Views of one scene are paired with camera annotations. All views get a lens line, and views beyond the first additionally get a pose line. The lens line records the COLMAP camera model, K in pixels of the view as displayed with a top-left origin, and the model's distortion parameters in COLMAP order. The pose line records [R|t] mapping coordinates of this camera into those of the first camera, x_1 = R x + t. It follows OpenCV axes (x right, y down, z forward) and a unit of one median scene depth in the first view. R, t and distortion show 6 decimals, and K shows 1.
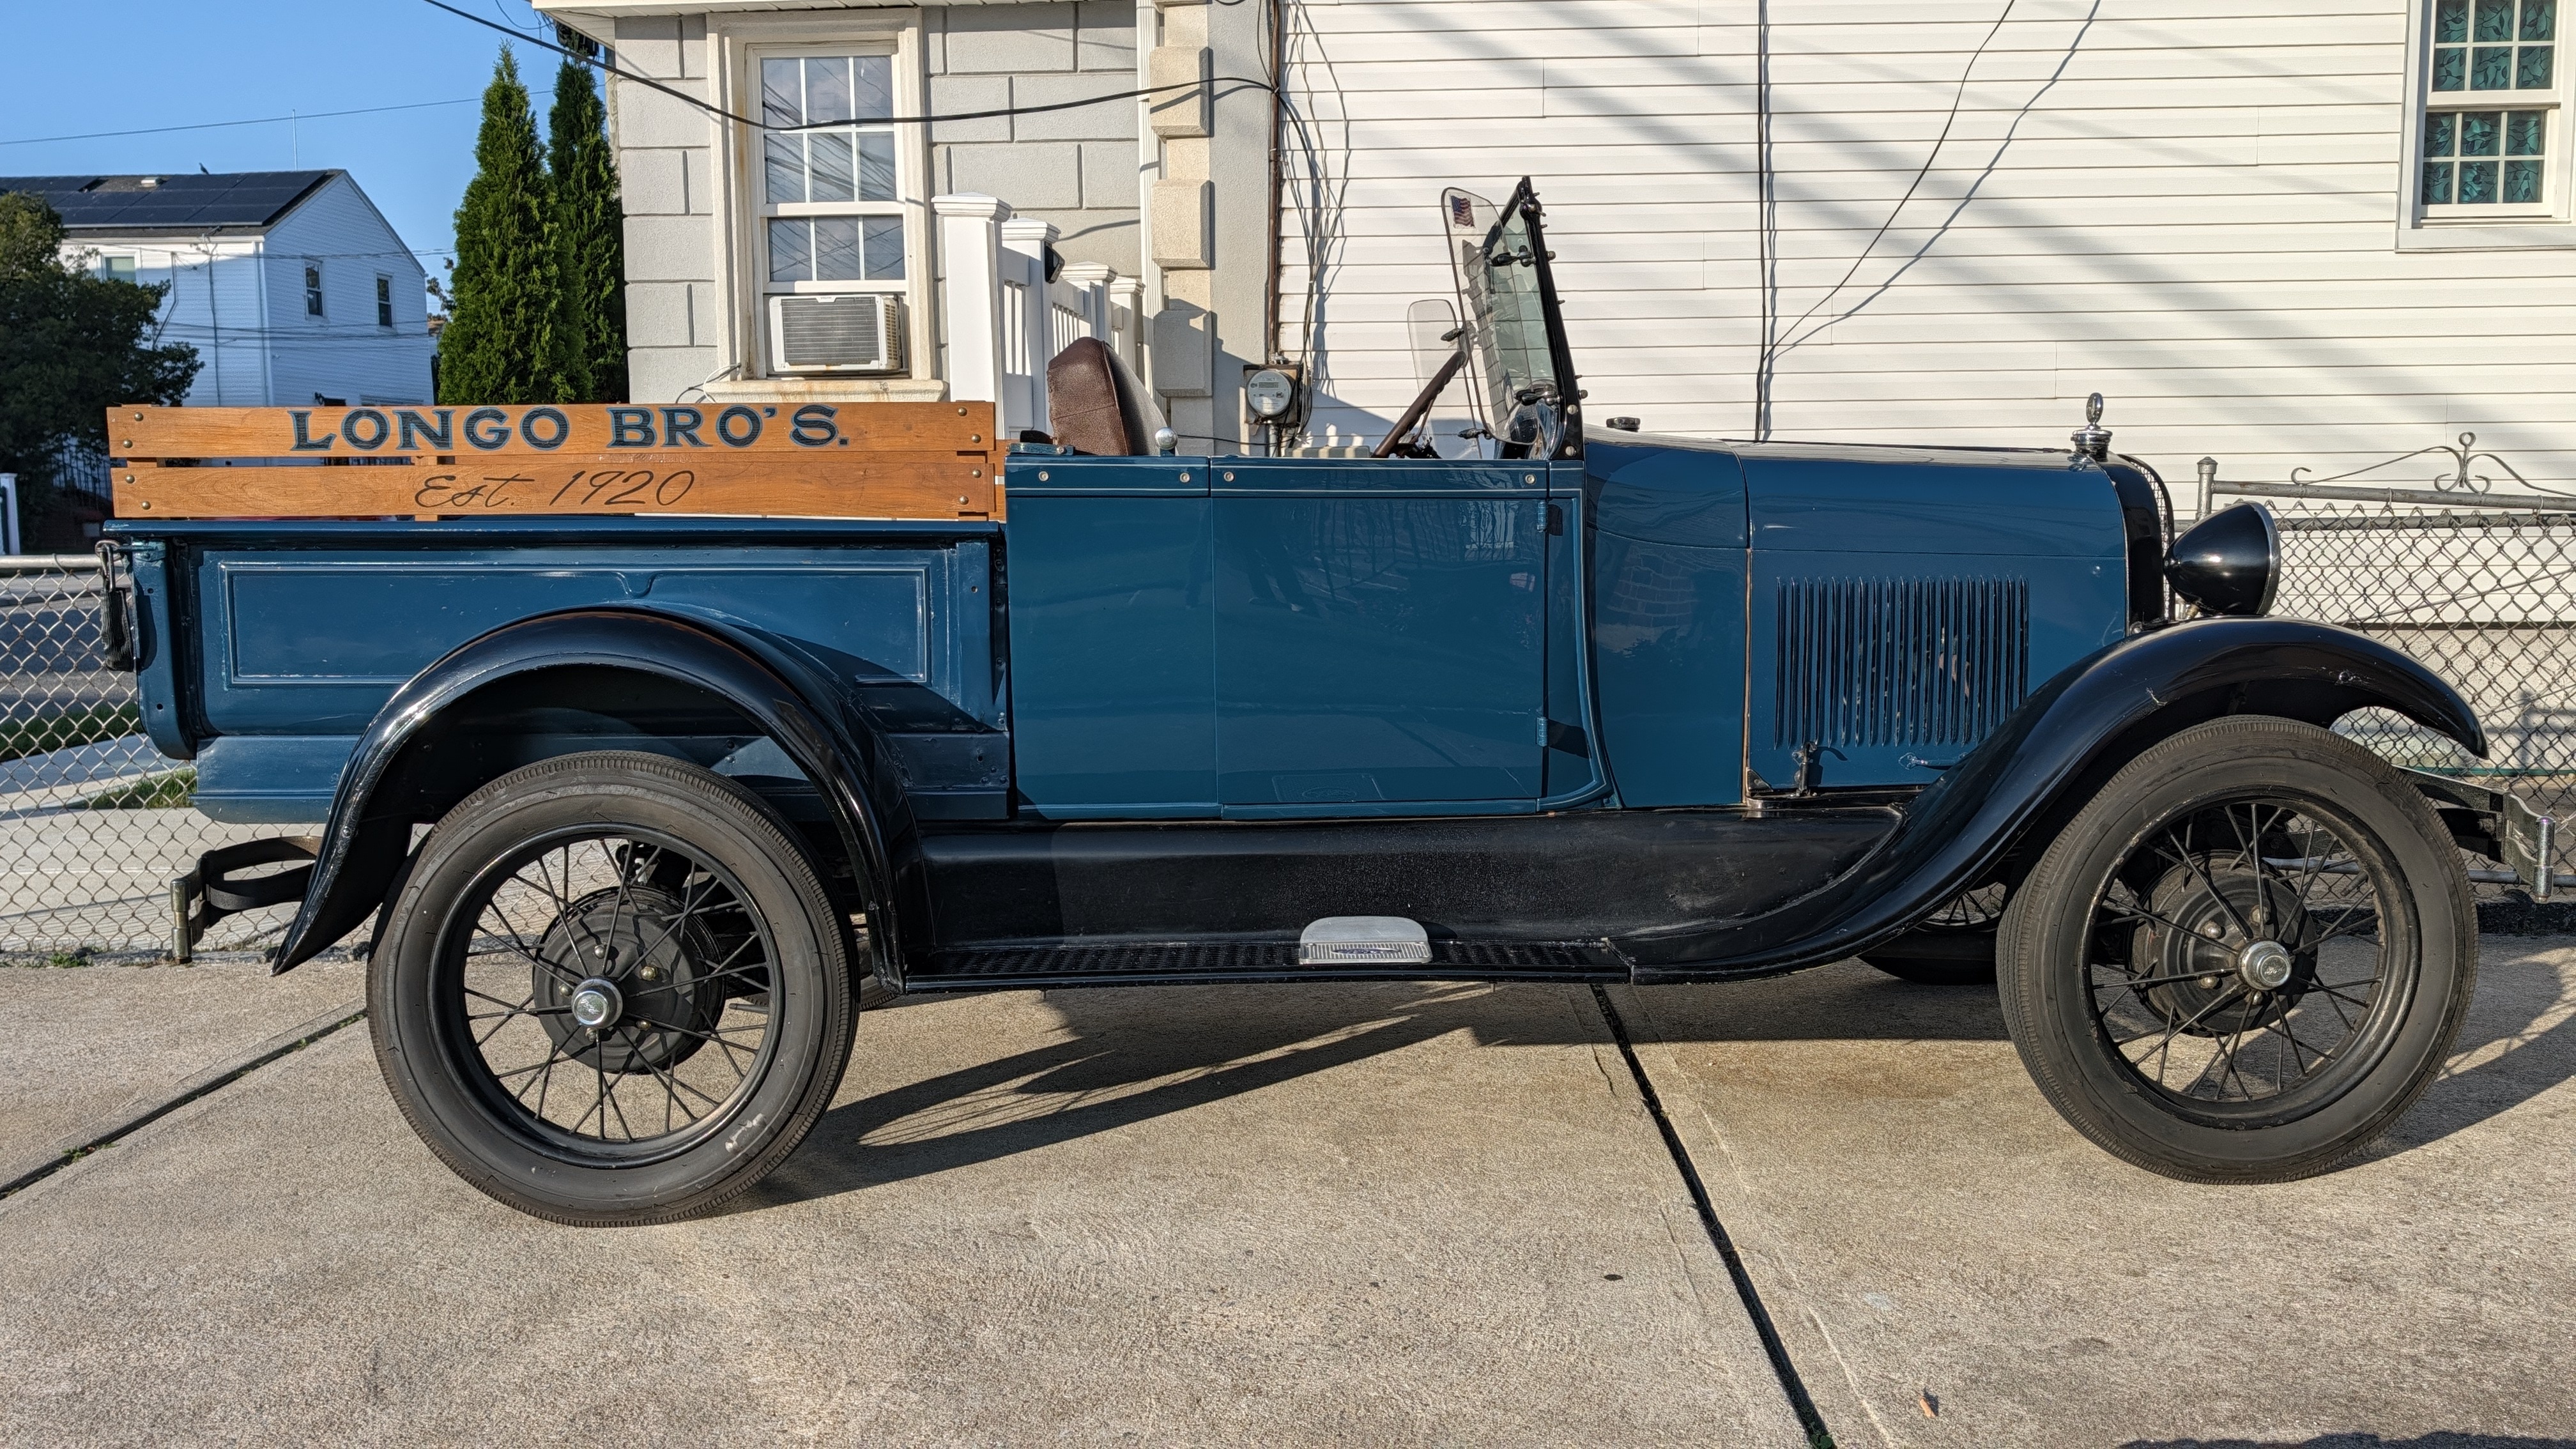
lens RADIAL K [[1884.6, 0, 1304.5], [0, 1884.6, 717.1], [0, 0, 1]] dist [0.018410, -0.009557]
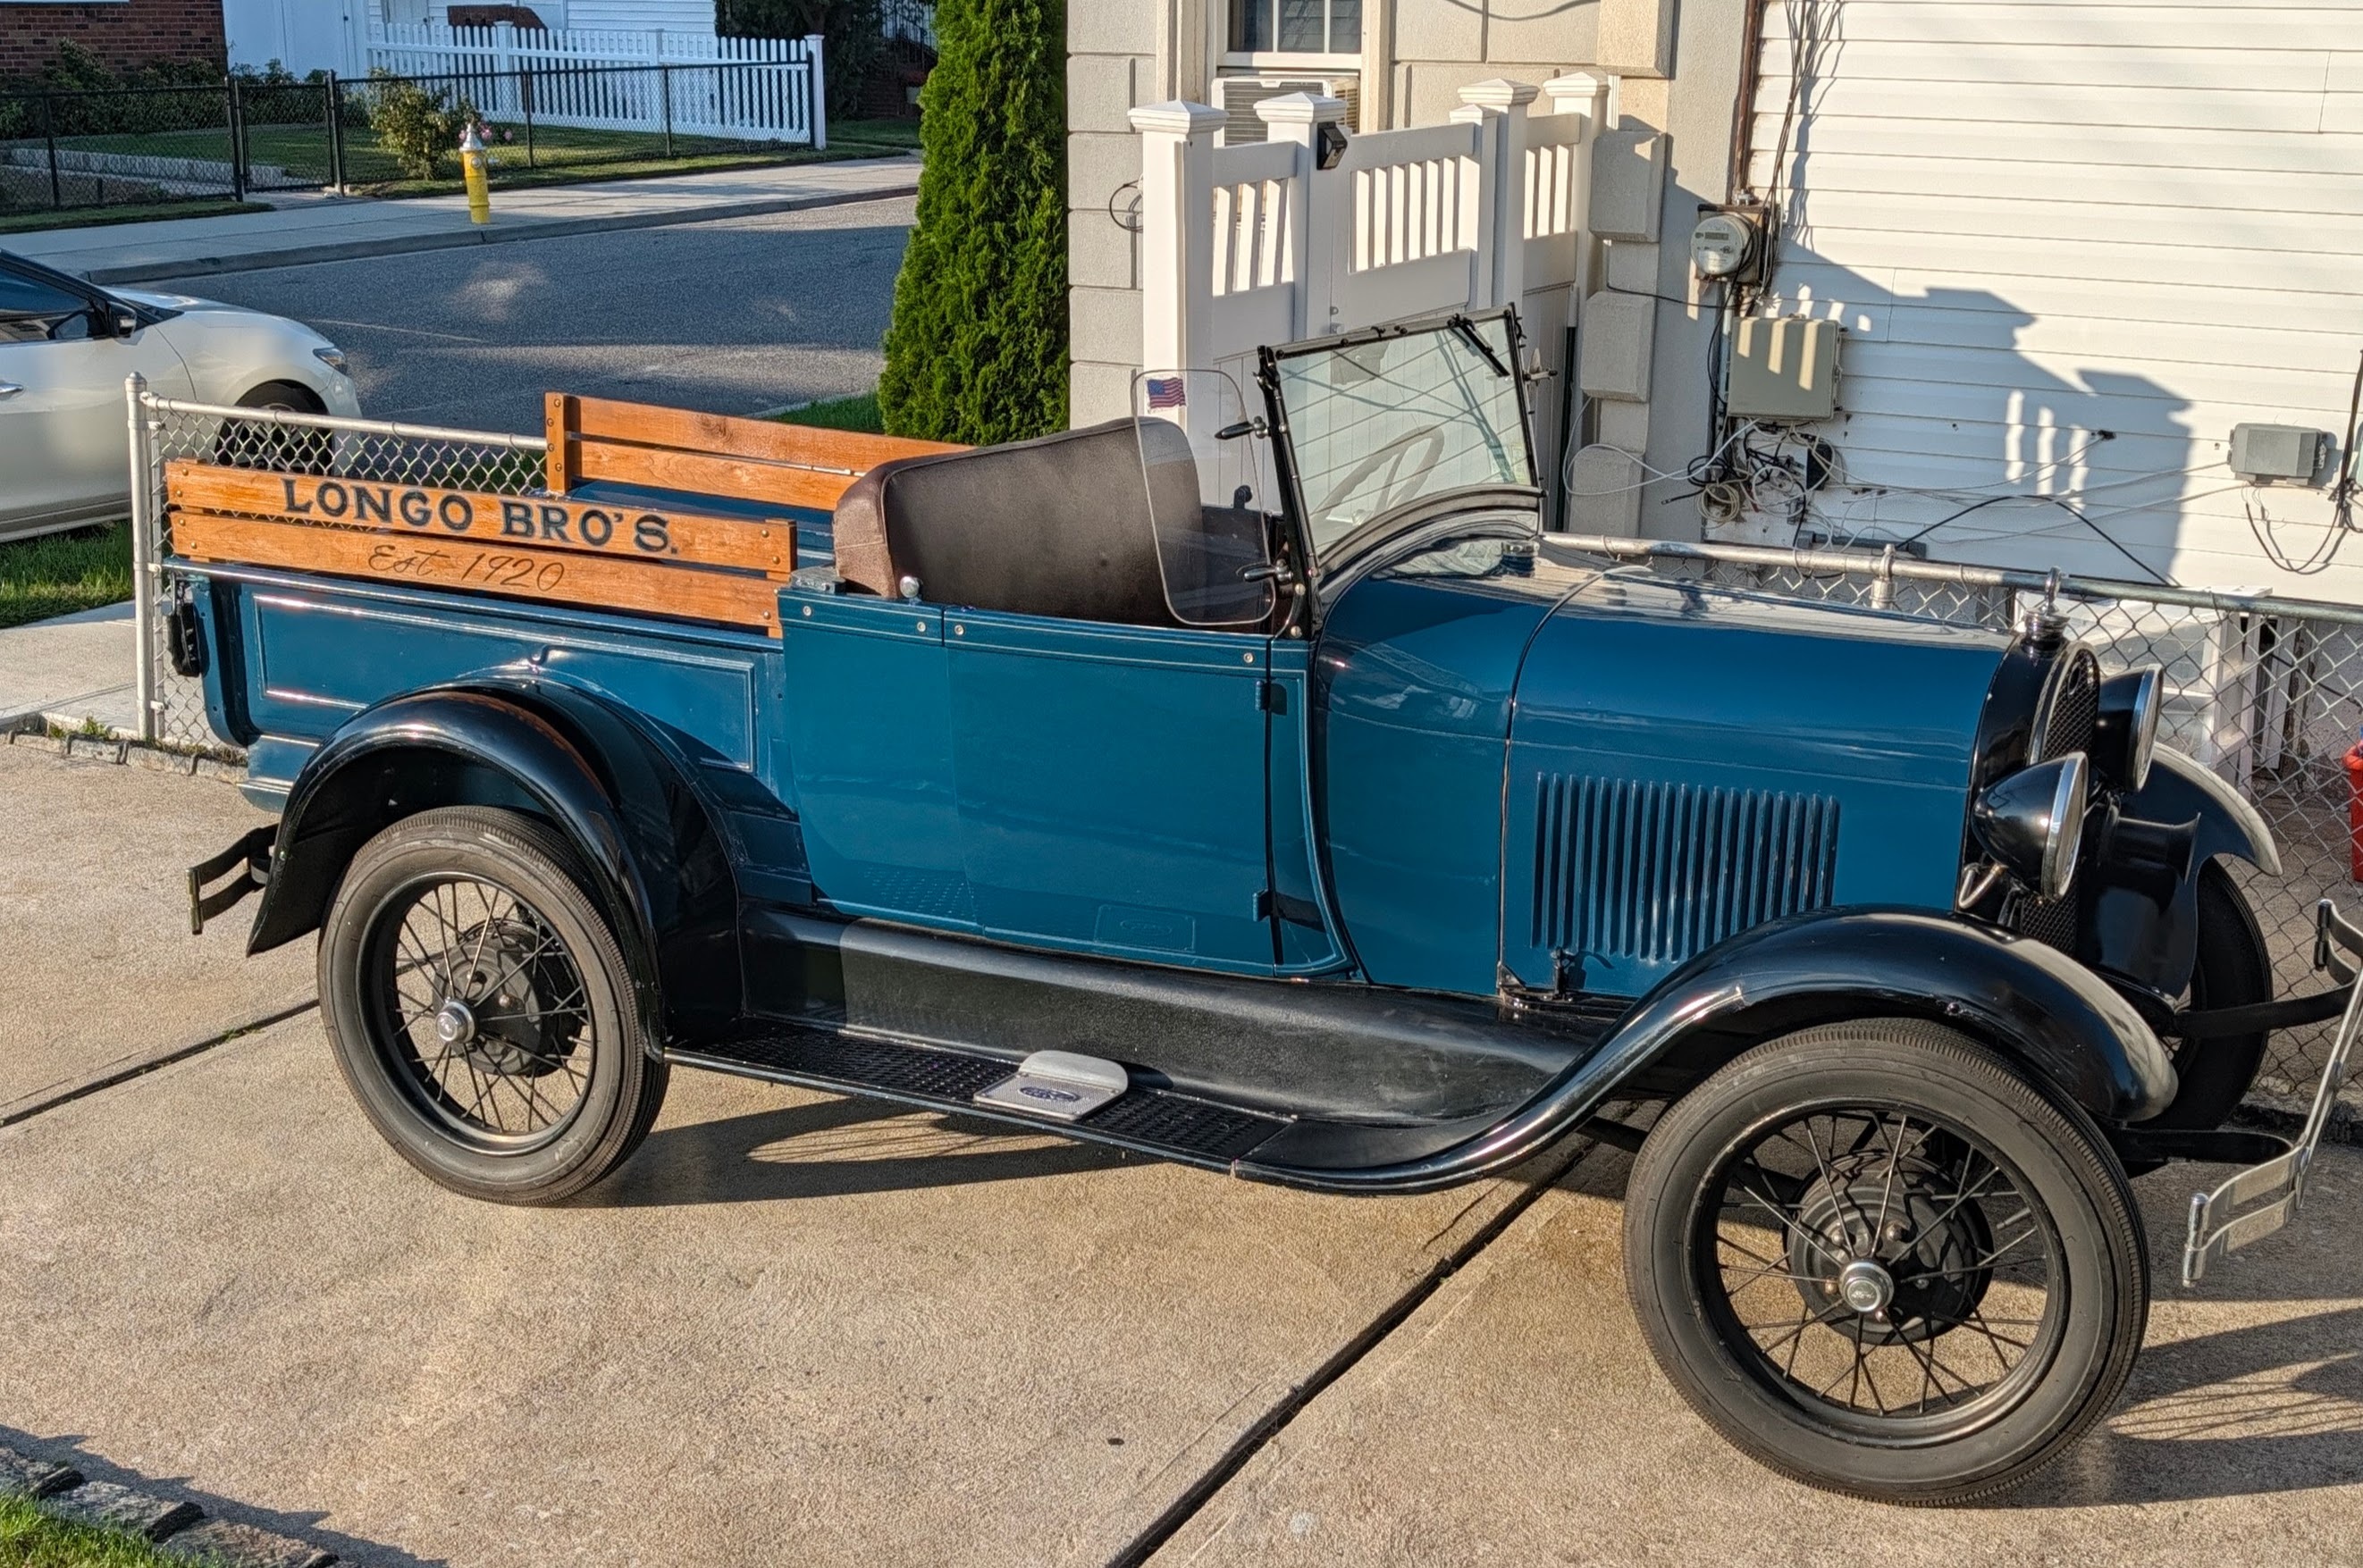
lens RADIAL K [[2541.3, 0, 1332.1], [0, 2541.3, 878.8], [0, 0, 1]] dist [0.024992, 0.036630]
pose [[0.912000, 0.150506, -0.381581, 0.687015], [-0.074668, 0.975625, 0.206351, -0.292124], [0.403337, -0.159700, 0.901008, -0.195317]]
